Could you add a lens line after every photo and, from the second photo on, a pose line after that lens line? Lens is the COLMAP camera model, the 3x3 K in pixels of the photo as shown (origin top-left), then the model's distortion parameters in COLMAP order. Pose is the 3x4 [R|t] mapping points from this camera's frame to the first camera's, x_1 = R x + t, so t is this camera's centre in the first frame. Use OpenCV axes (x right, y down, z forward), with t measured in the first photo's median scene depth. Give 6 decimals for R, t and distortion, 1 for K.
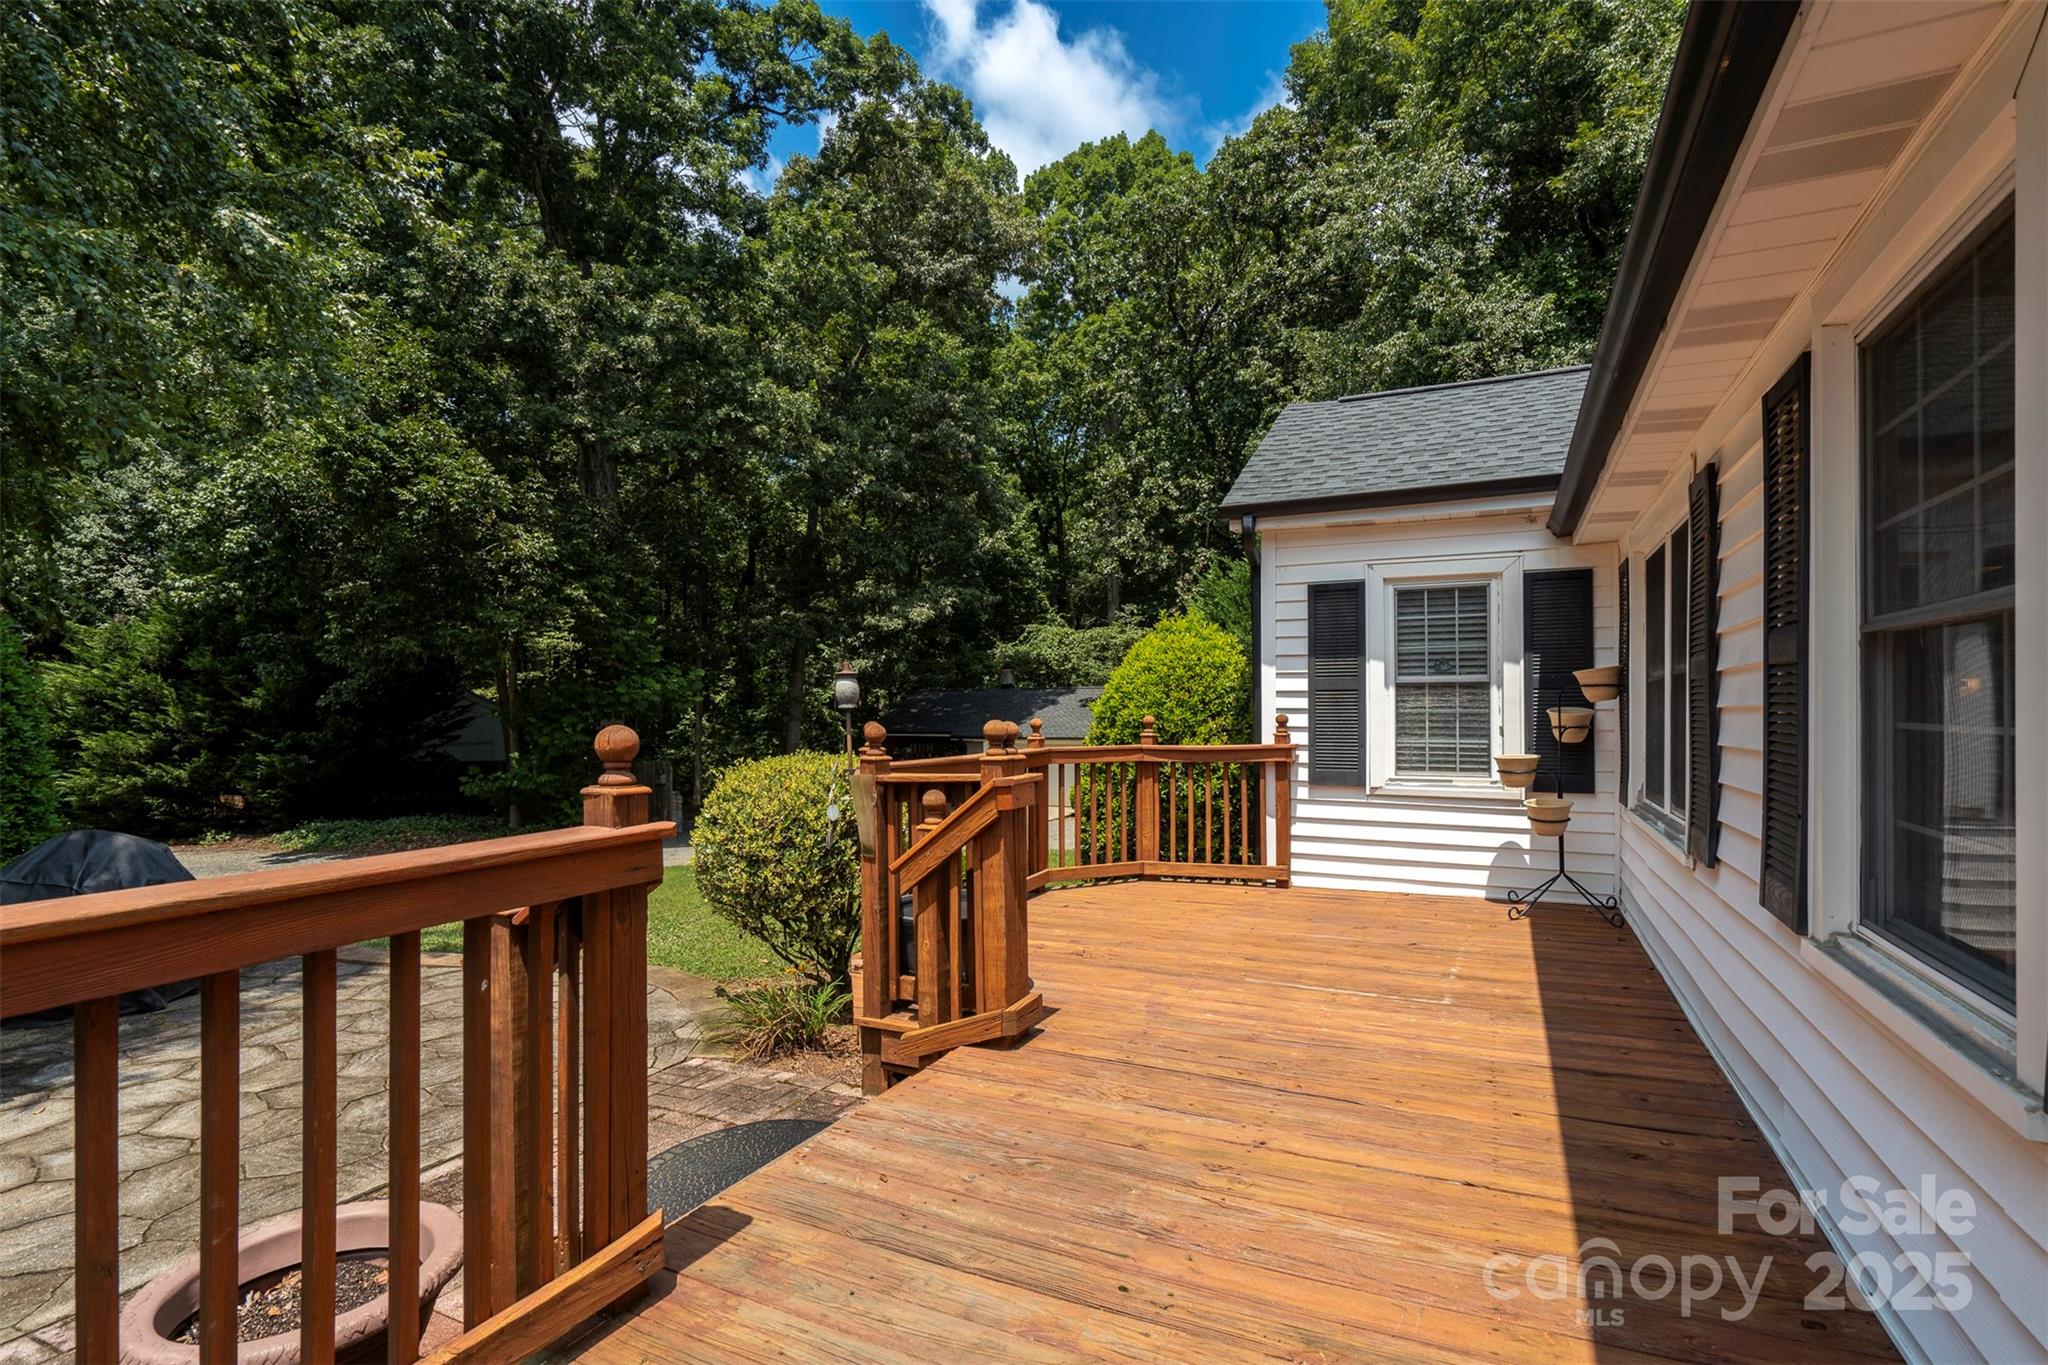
lens RADIAL K [[934.9, 0, 1029.7], [0, 934.9, 699.1], [0, 0, 1]] dist [-0.001785, 0.000064]
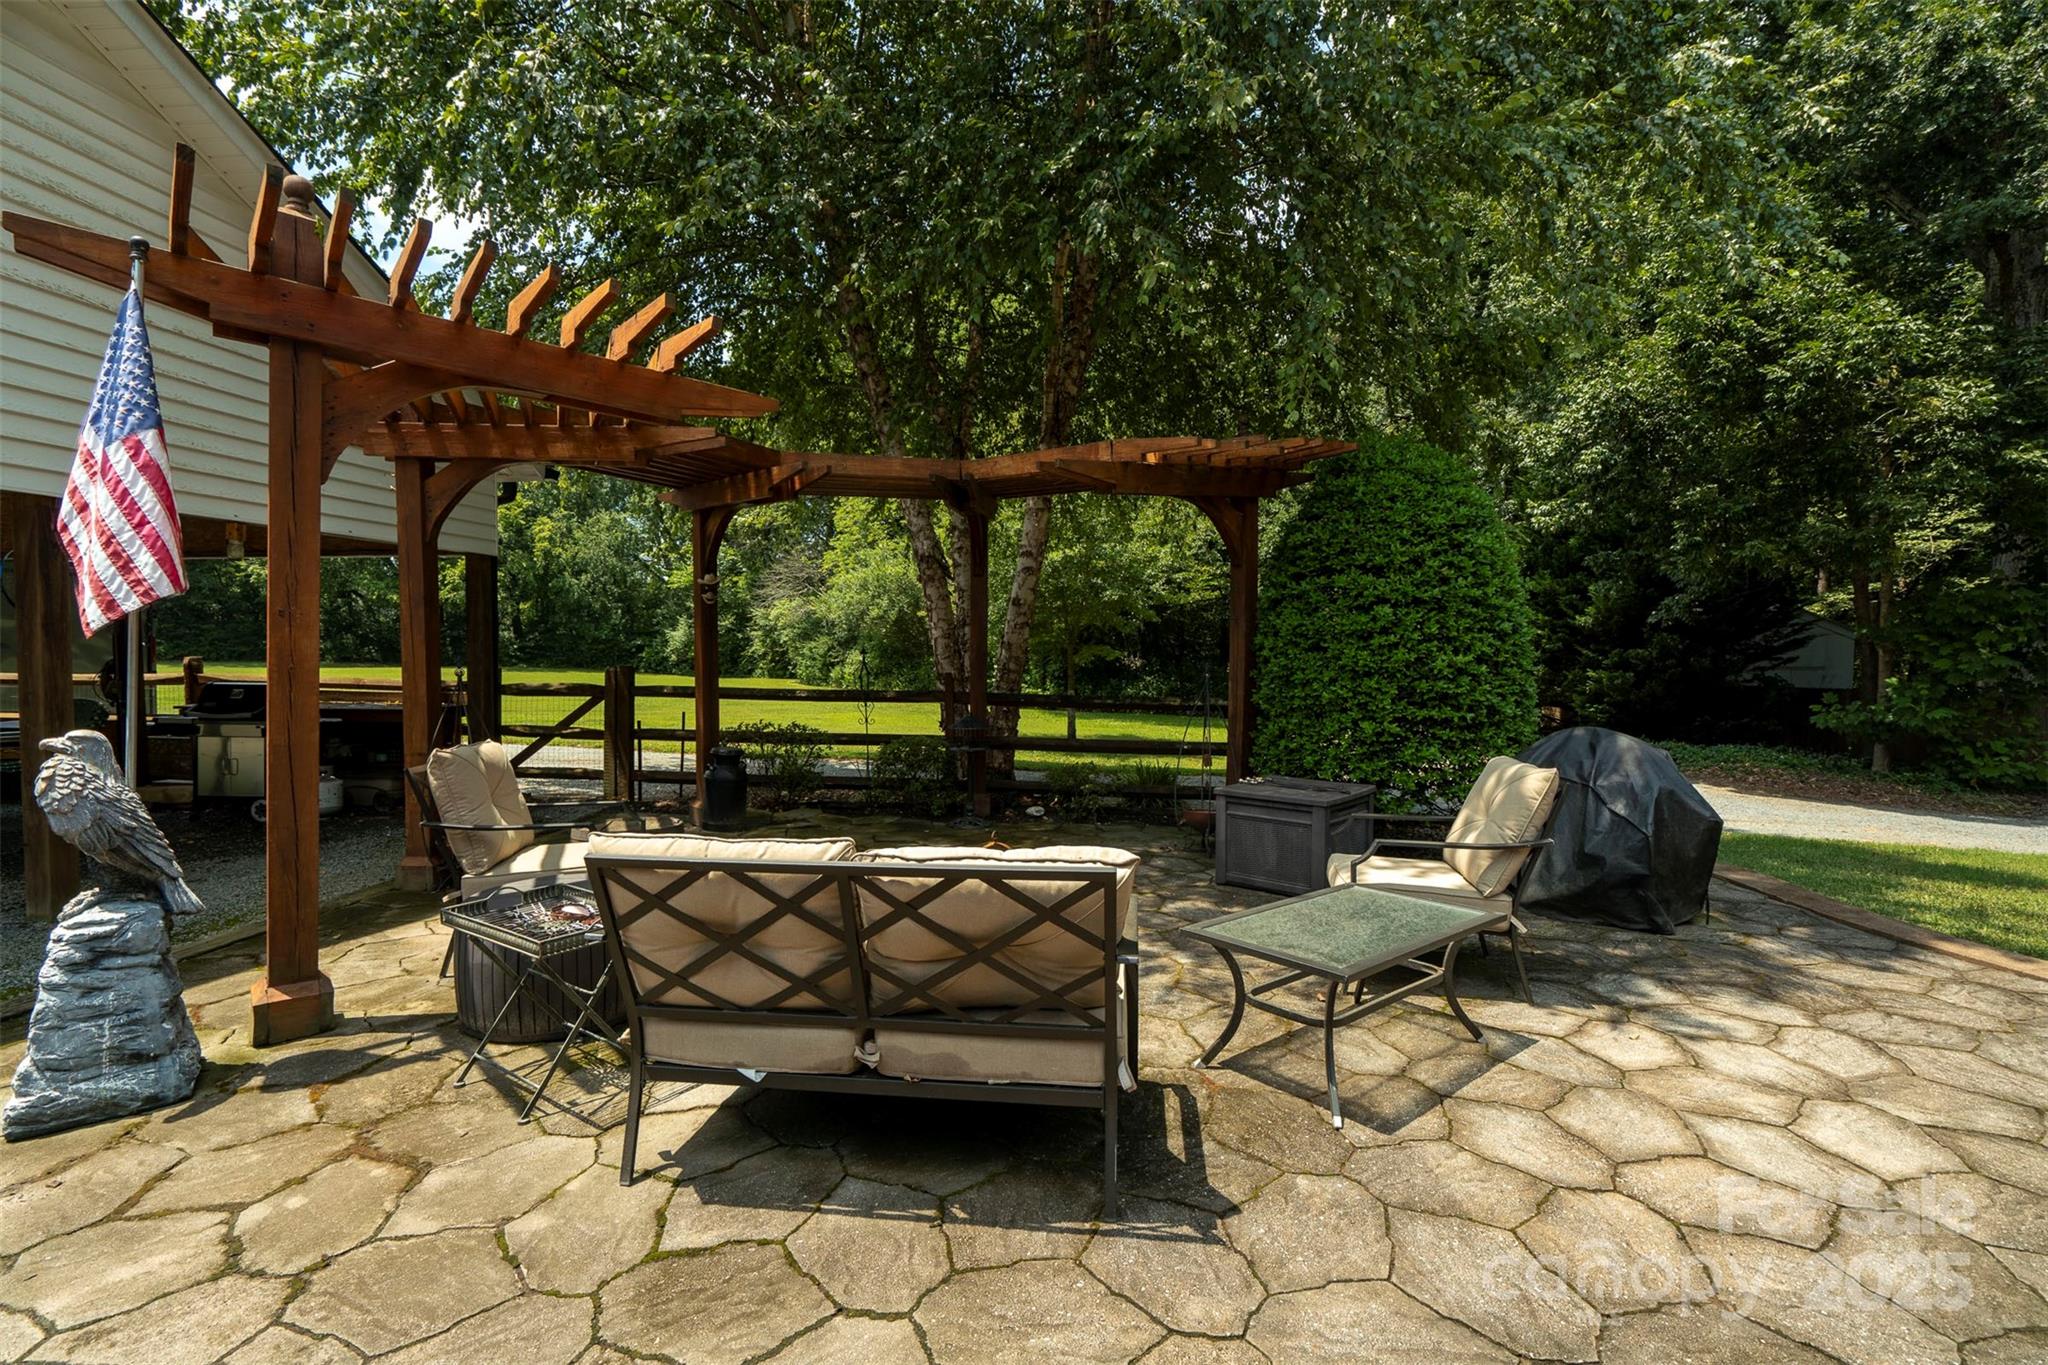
lens RADIAL K [[962.1, 0, 1029.3], [0, 962.1, 642.8], [0, 0, 1]] dist [-0.000891, -0.000235]
pose [[0.371738, 0.010353, -0.928280, -0.097940], [0.009657, 0.999841, 0.015018, 0.010412], [0.928288, -0.014547, 0.371578, 0.029094]]
